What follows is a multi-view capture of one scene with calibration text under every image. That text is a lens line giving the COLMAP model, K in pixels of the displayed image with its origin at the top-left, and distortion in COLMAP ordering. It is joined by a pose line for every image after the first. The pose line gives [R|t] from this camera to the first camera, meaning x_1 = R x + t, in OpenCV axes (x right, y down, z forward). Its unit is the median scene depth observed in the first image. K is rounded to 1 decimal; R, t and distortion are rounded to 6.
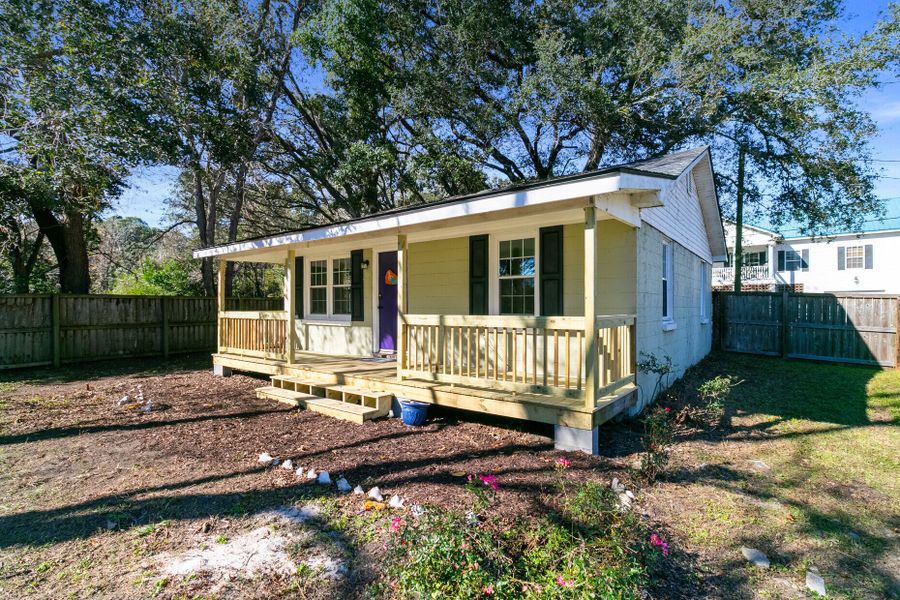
lens RADIAL K [[426.2, 0, 450.2], [0, 426.2, 304.7], [0, 0, 1]] dist [0.003160, 0.000439]
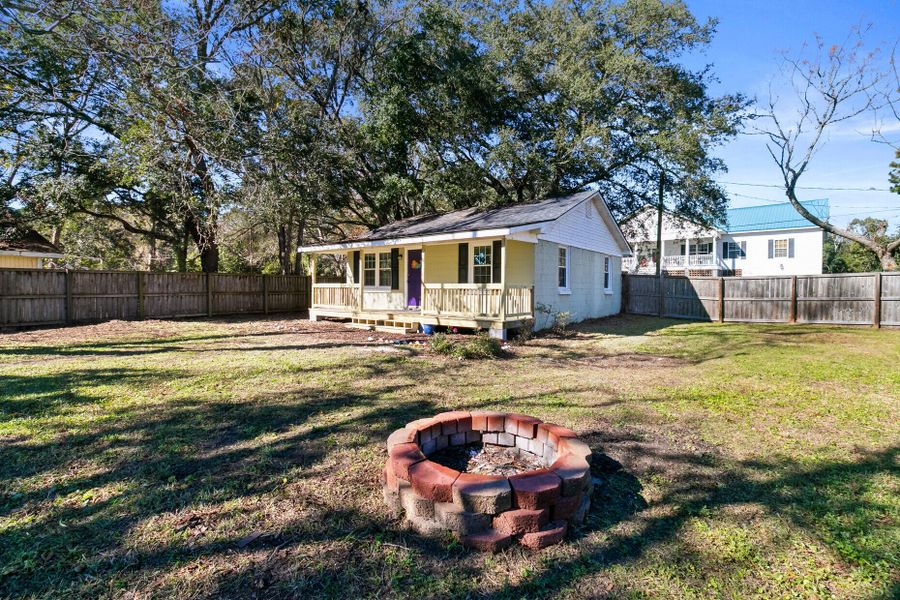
lens RADIAL K [[426.2, 0, 449.7], [0, 426.2, 300.0], [0, 0, 1]] dist [0.003160, 0.000439]
pose [[0.999772, 0.009364, -0.019204, 0.038332], [-0.008779, 0.999502, 0.030298, 0.027617], [0.019478, -0.030123, 0.999356, -0.750652]]
